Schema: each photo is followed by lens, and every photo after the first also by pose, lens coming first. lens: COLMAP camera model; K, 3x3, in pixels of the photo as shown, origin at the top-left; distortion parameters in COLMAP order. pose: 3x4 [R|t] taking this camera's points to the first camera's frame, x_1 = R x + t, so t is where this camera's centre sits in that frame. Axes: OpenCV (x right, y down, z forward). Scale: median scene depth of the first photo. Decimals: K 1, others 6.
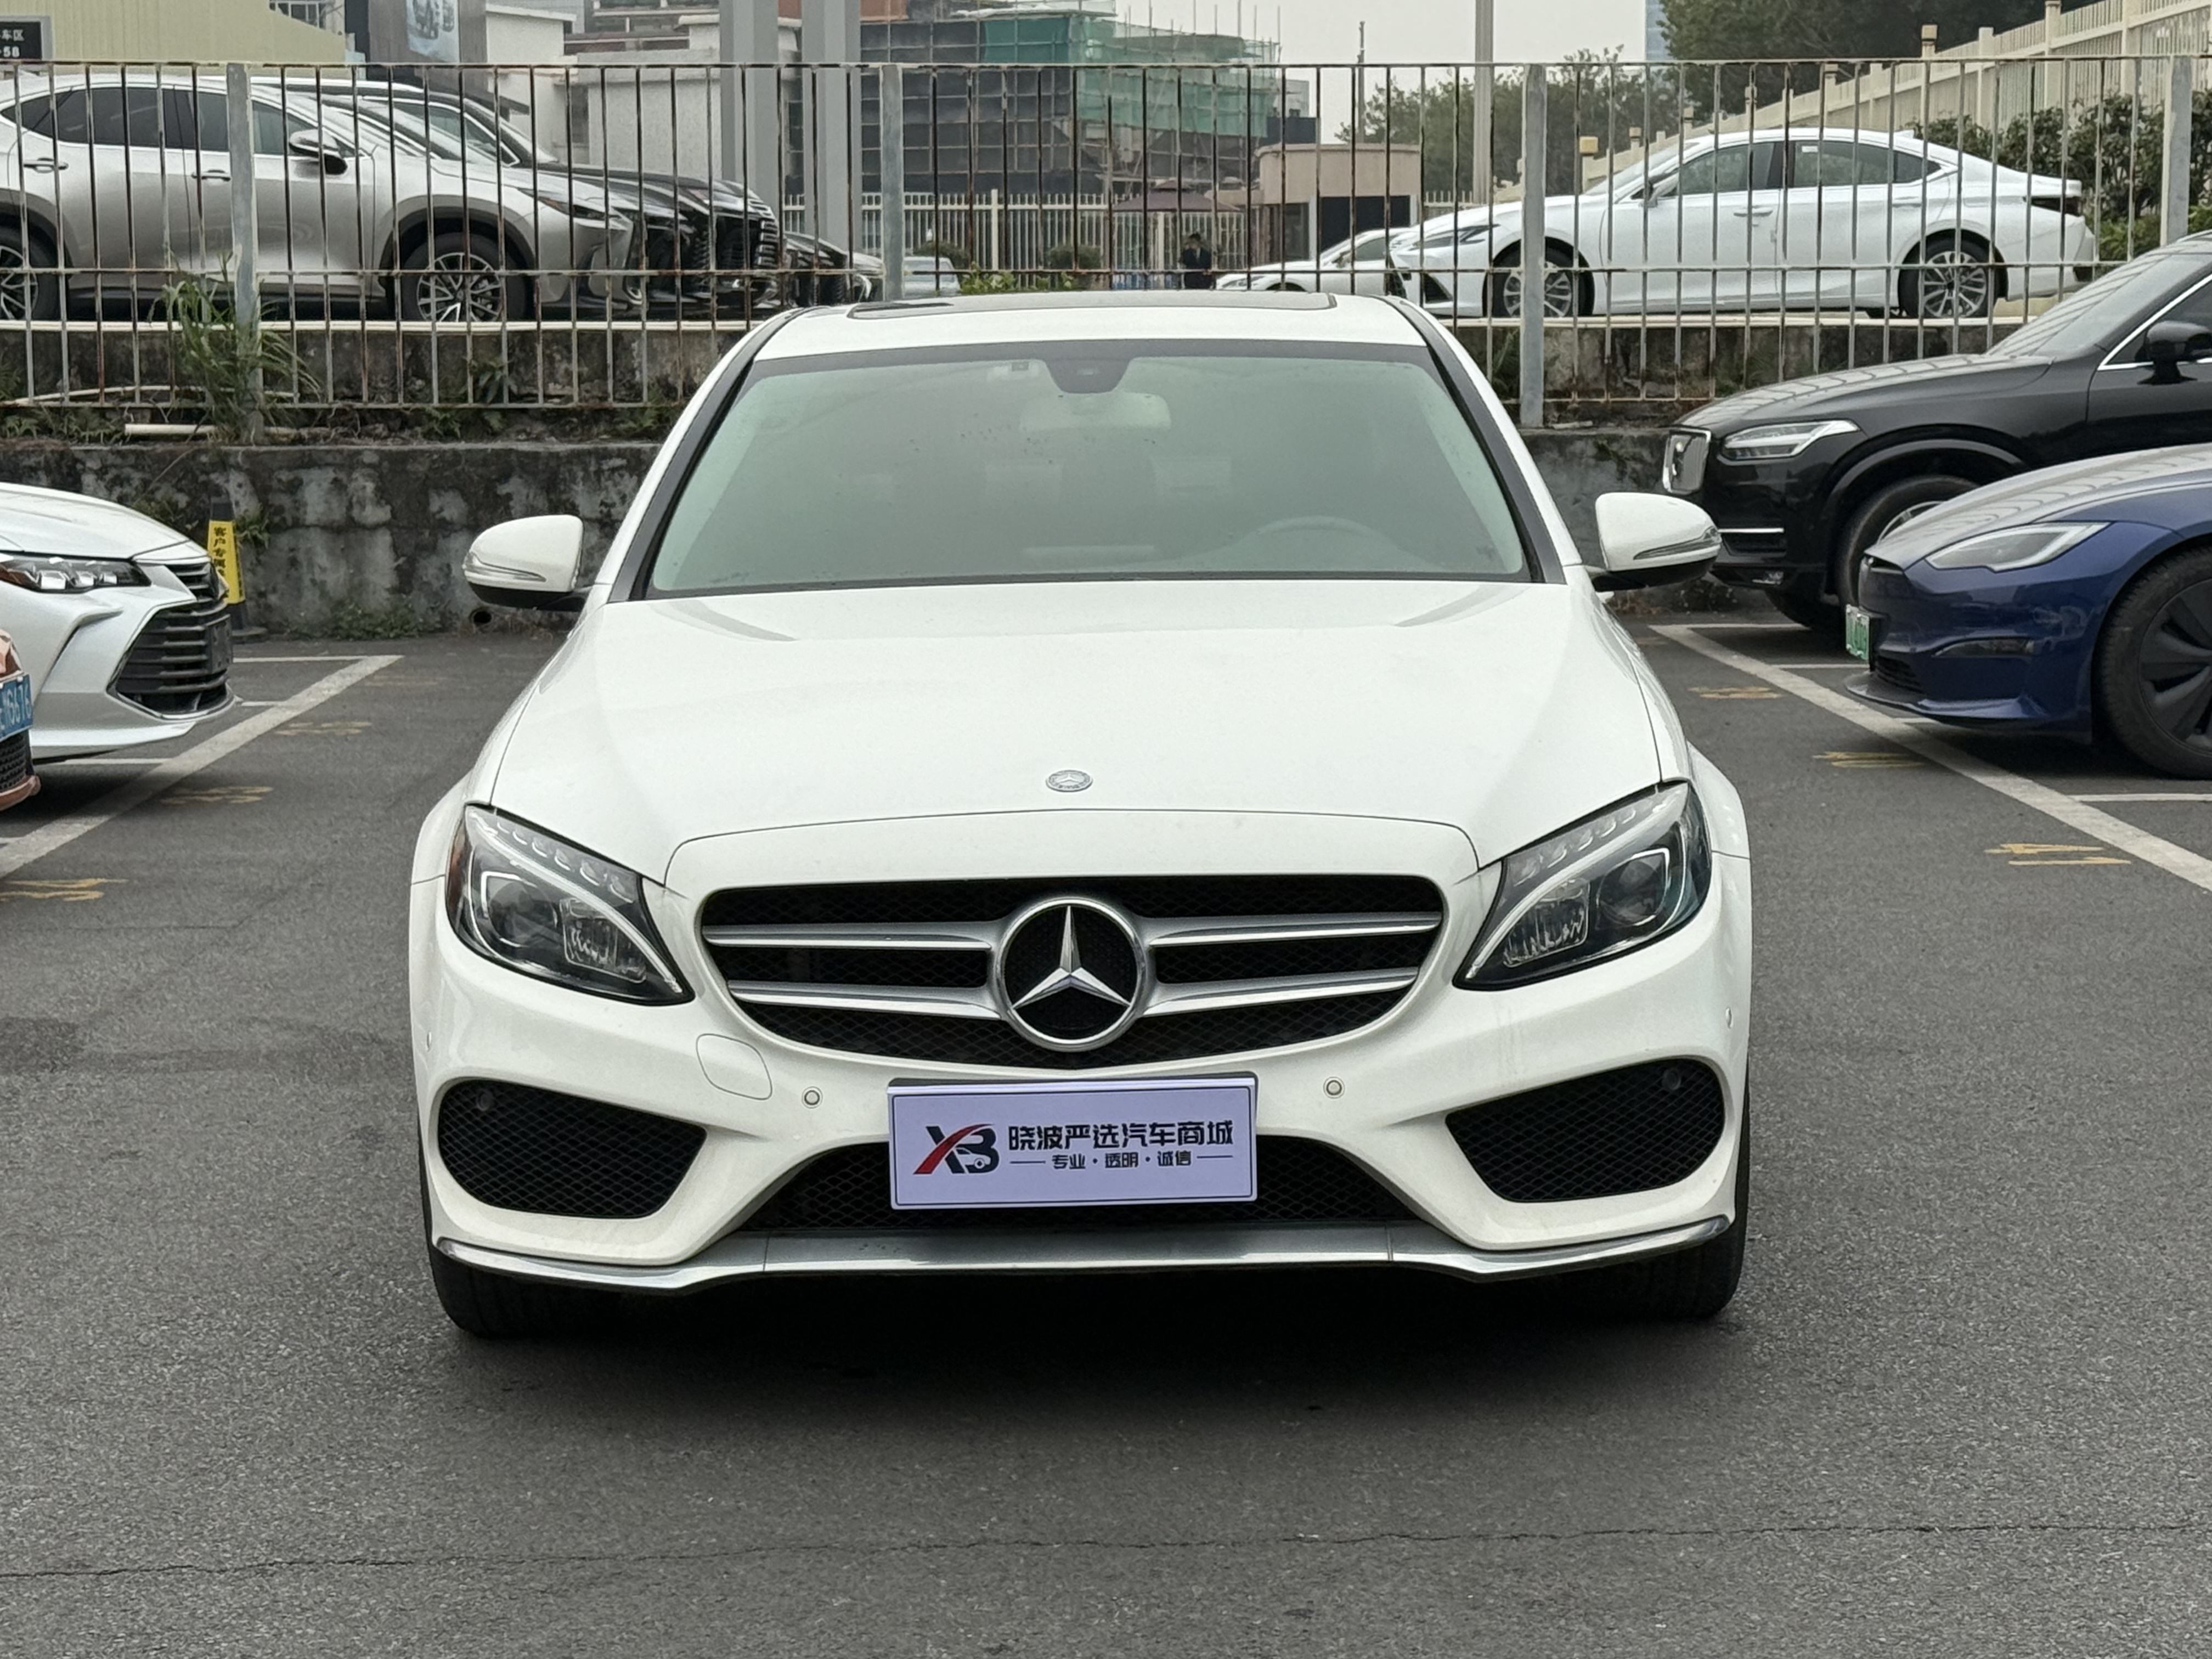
lens RADIAL K [[4688.7, 0, 1106.7], [0, 4688.7, 845.9], [0, 0, 1]] dist [0.131640, -0.044622]
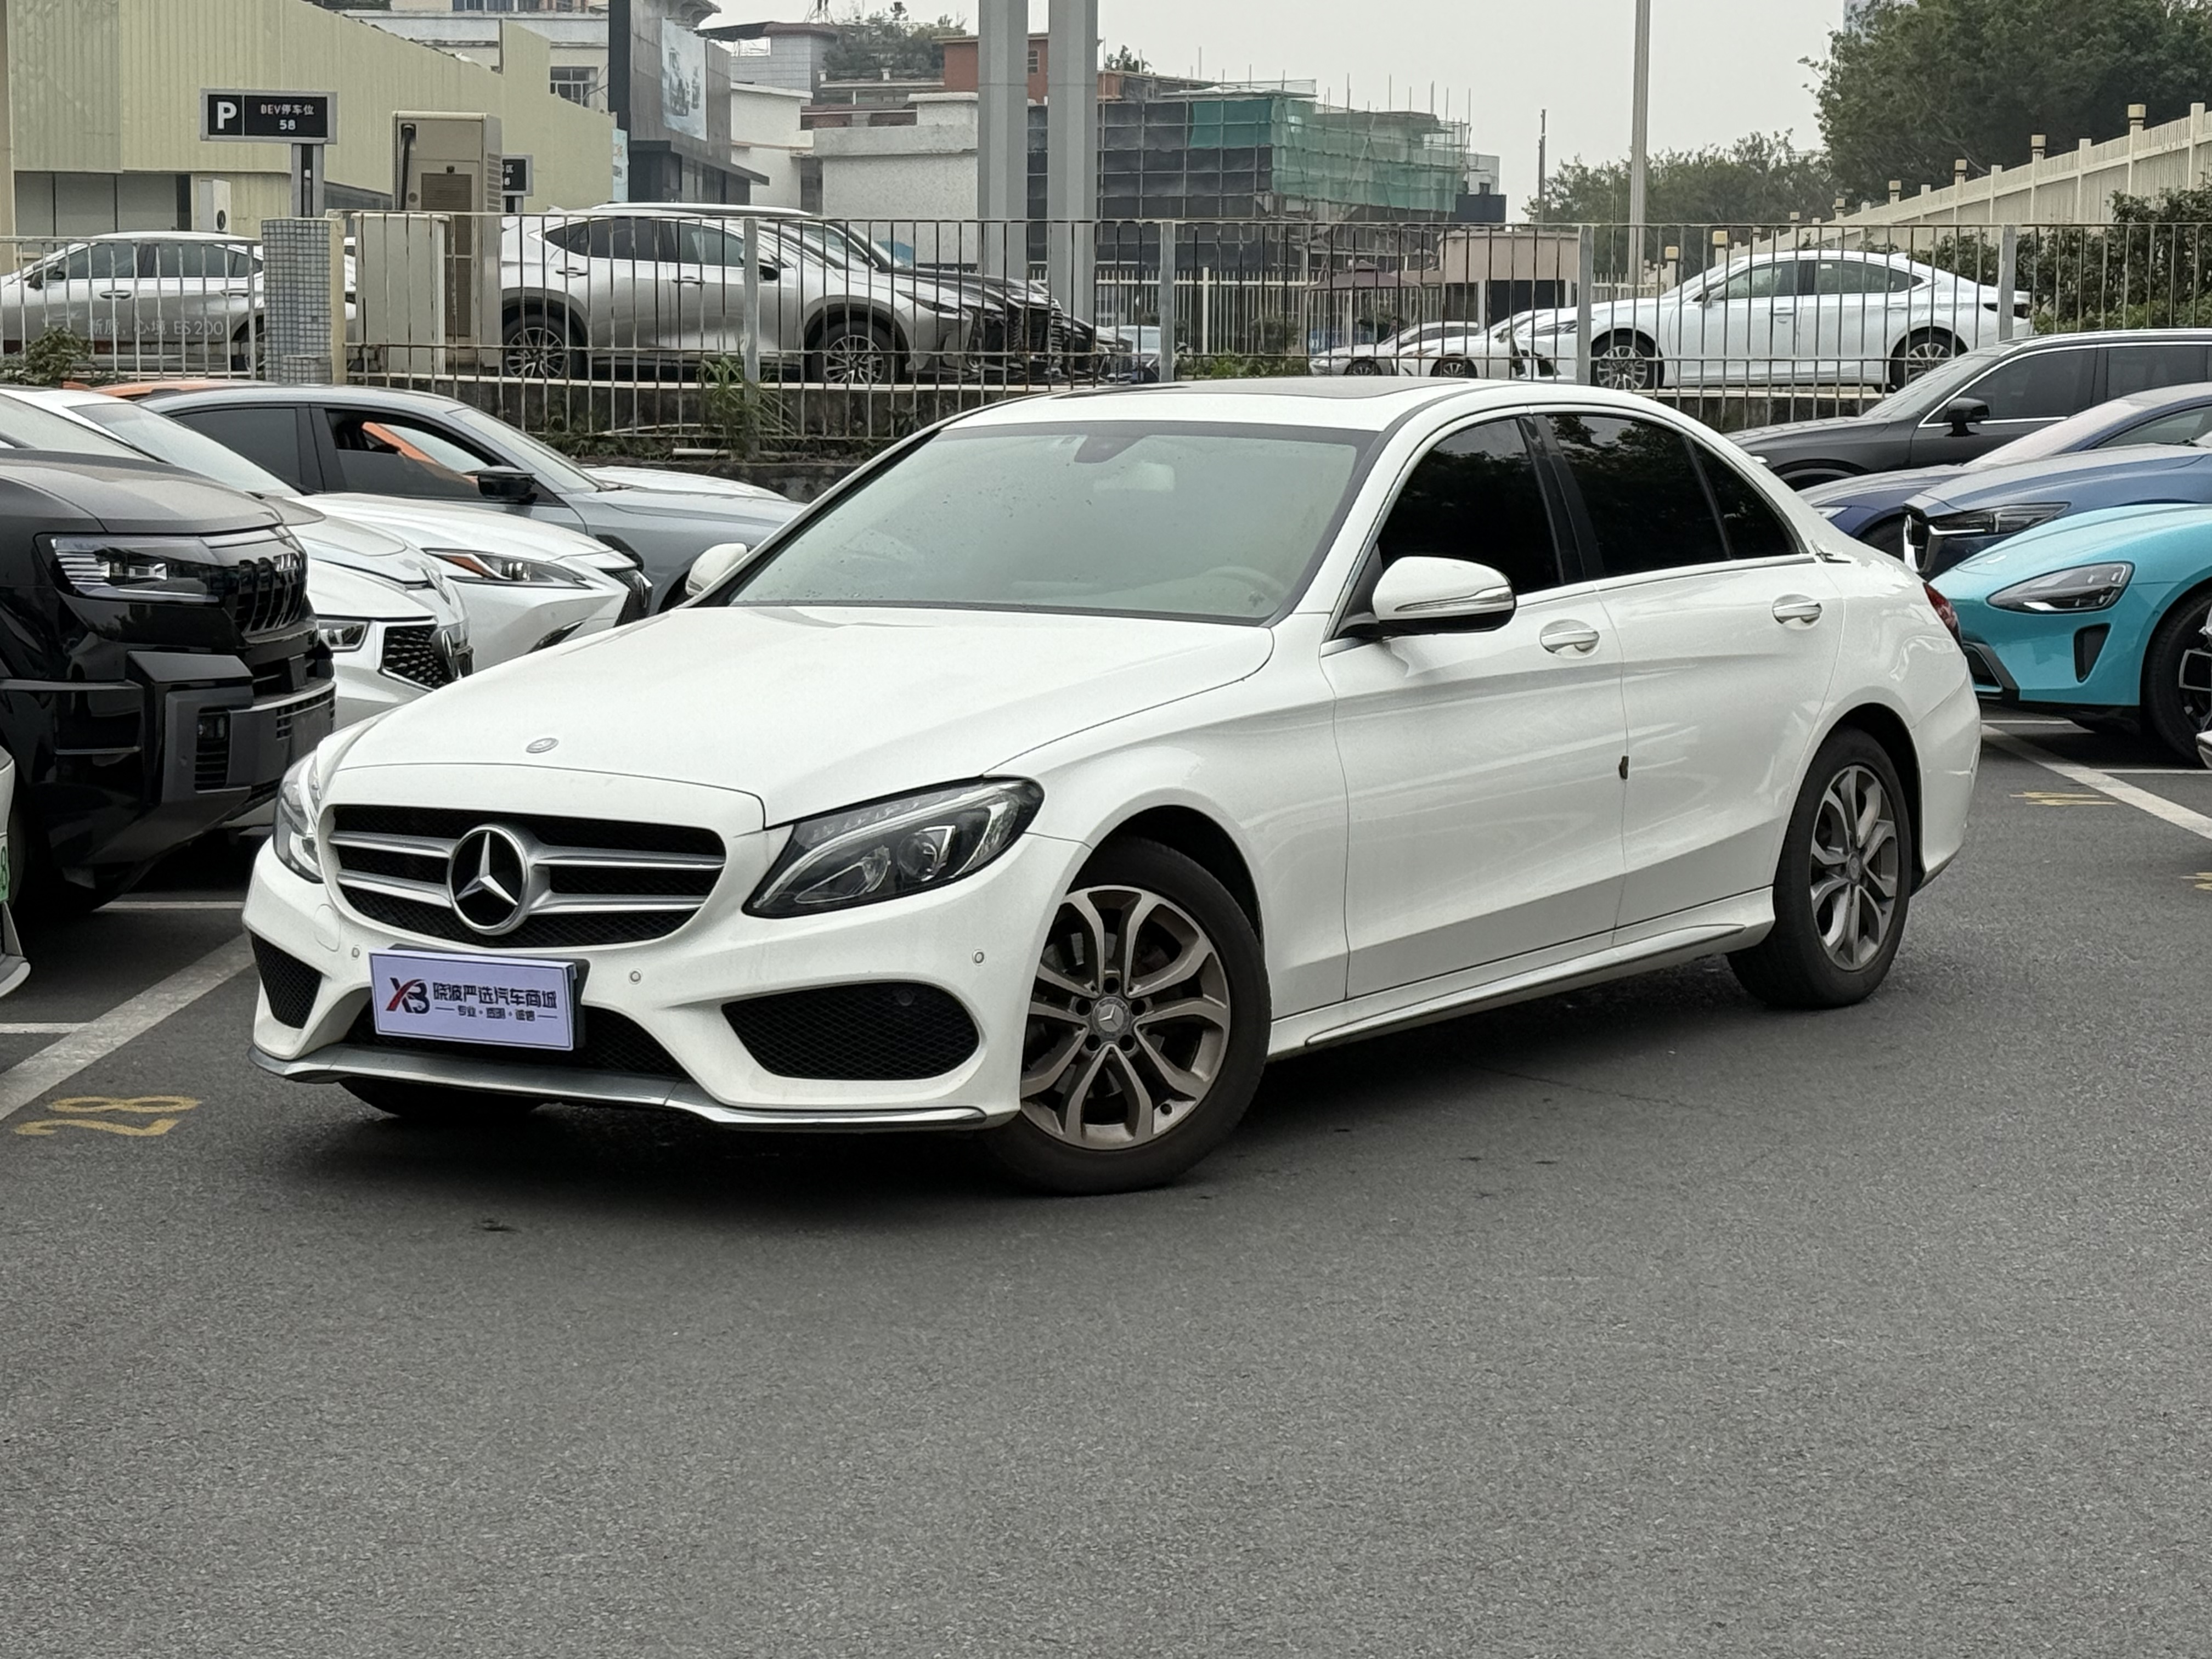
lens RADIAL K [[4688.7, 0, 1106.7], [0, 4688.7, 845.9], [0, 0, 1]] dist [0.131640, -0.044622]
pose [[0.999070, 0.016477, -0.039843, -0.000687], [-0.016971, 0.999783, -0.012085, 0.039679], [0.039636, 0.012750, 0.999133, -0.369248]]
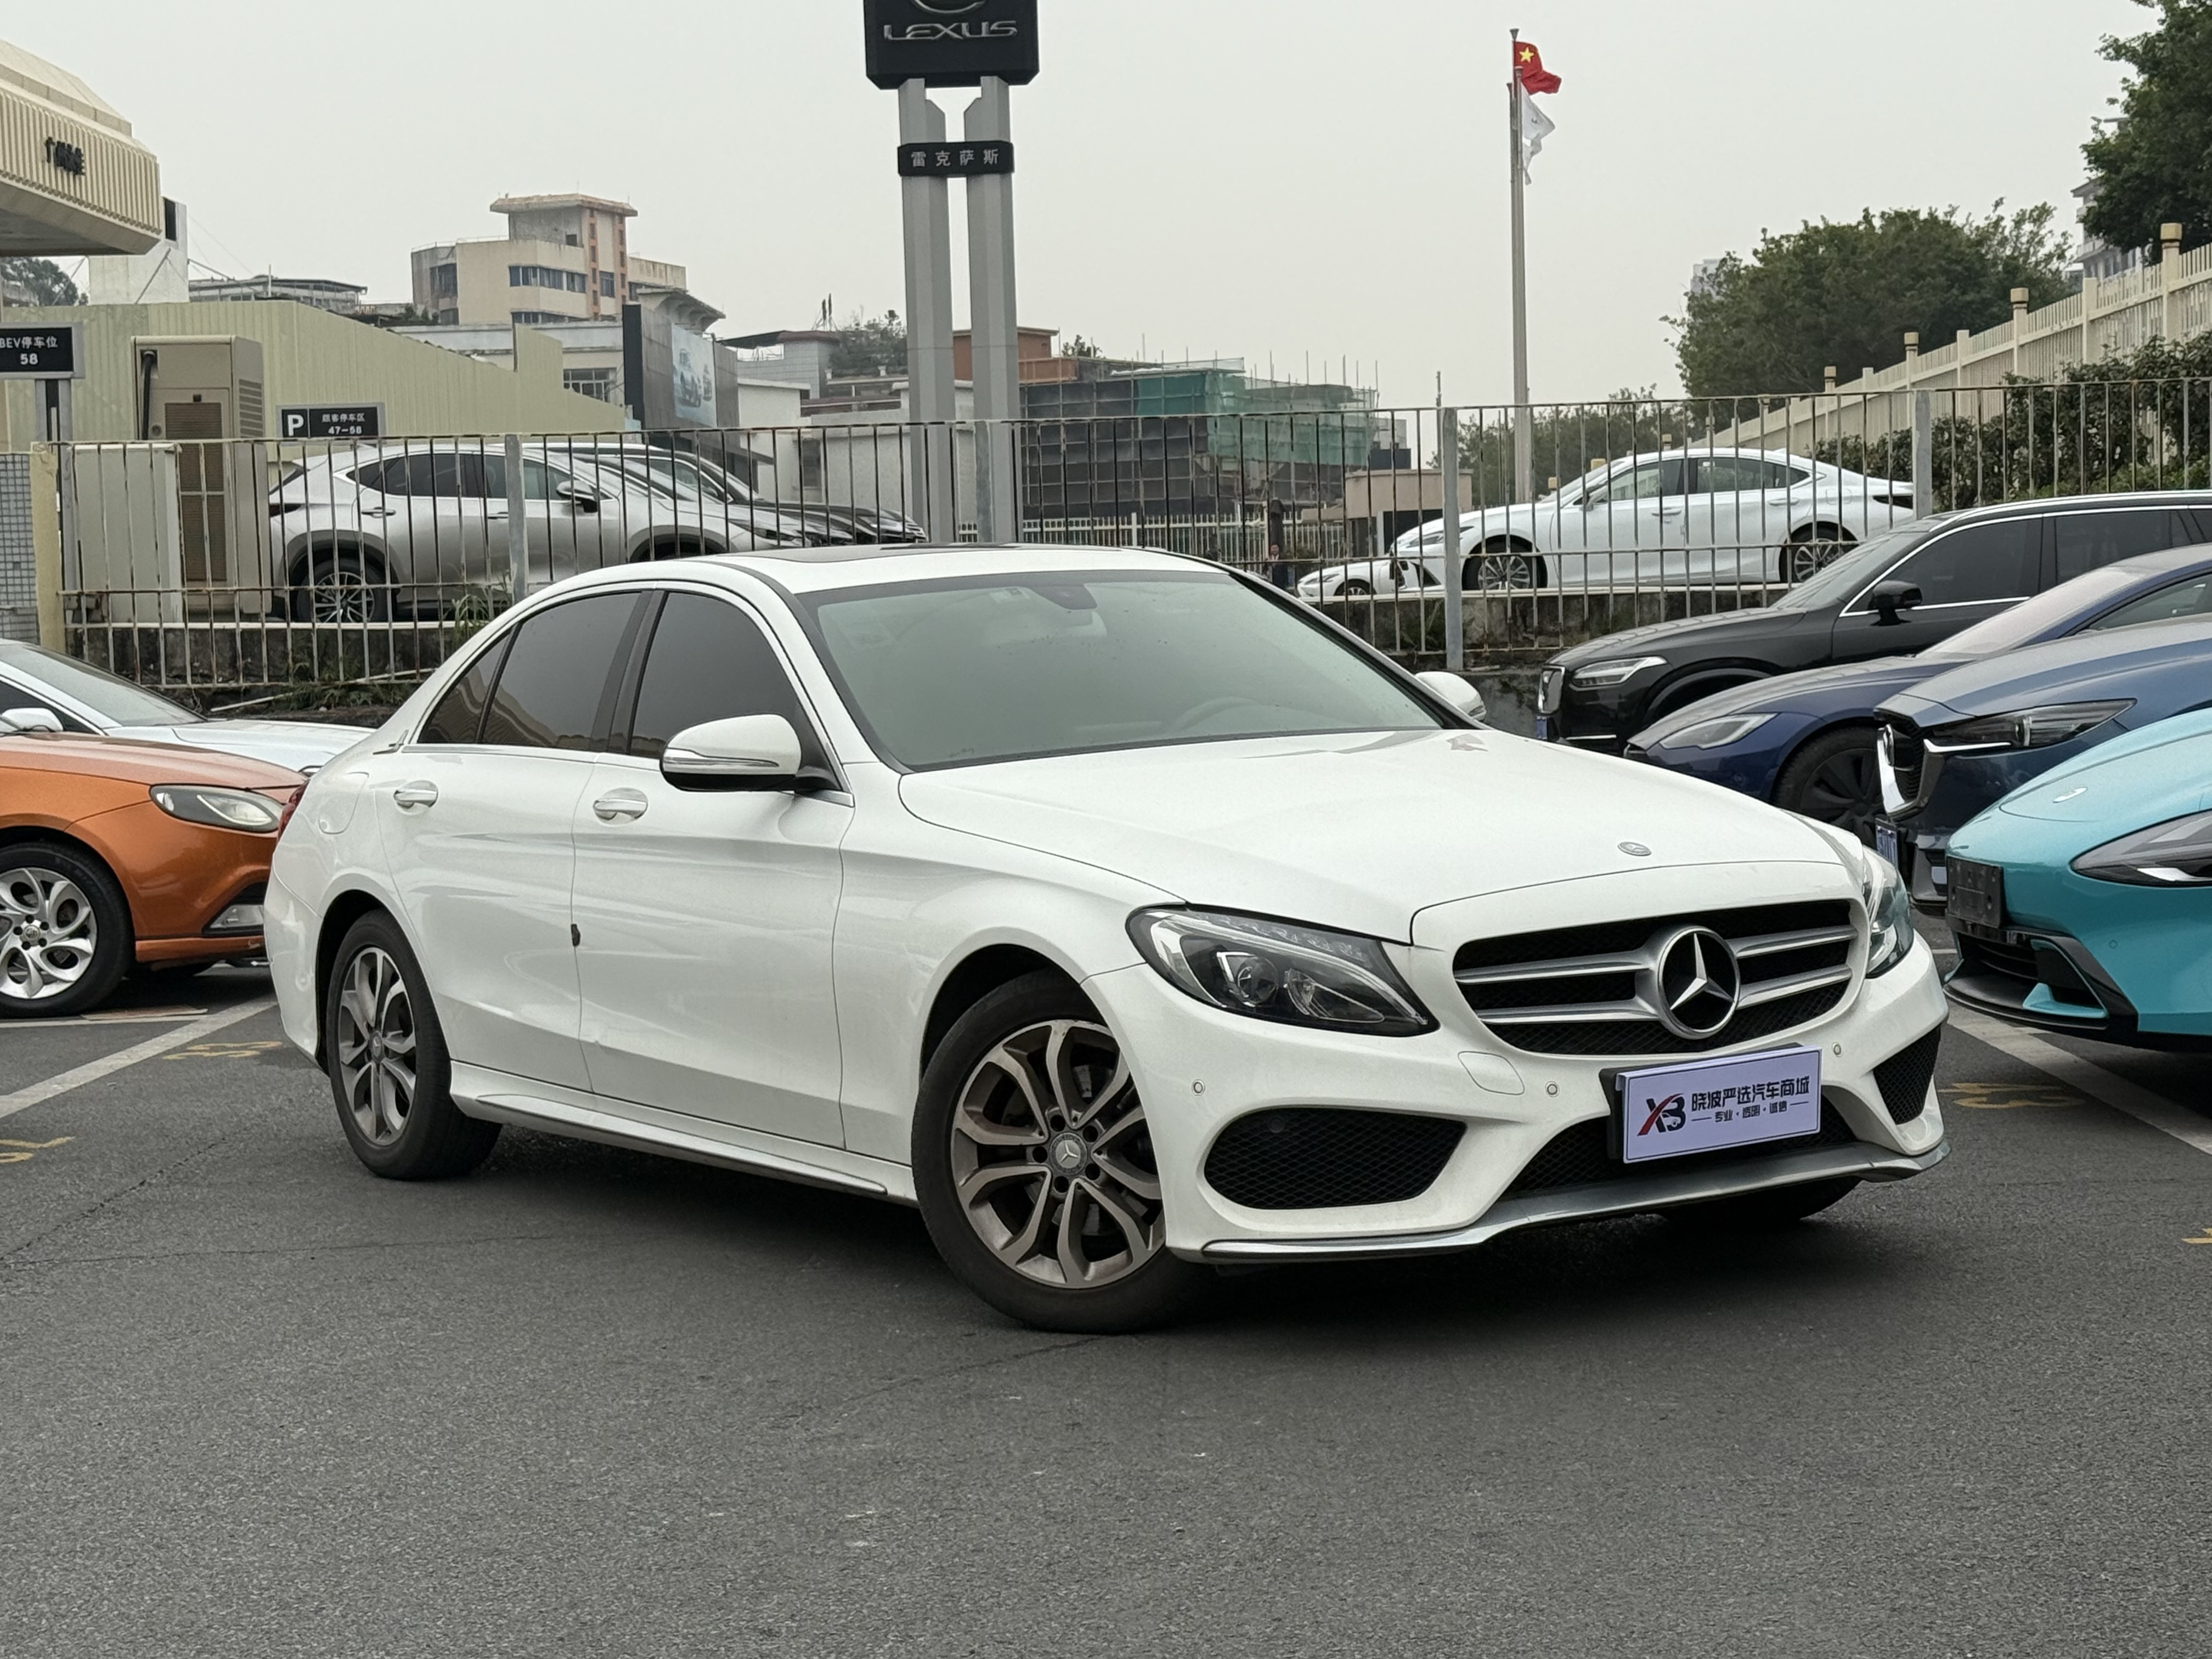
lens RADIAL K [[3887.6, 0, 1116.9], [0, 3887.6, 829.5], [0, 0, 1]] dist [0.114531, 0.073638]
pose [[0.999020, -0.023623, -0.037427, 0.023097], [0.021421, 0.998076, -0.058193, 0.014318], [0.038729, 0.057334, 0.997604, -0.089844]]
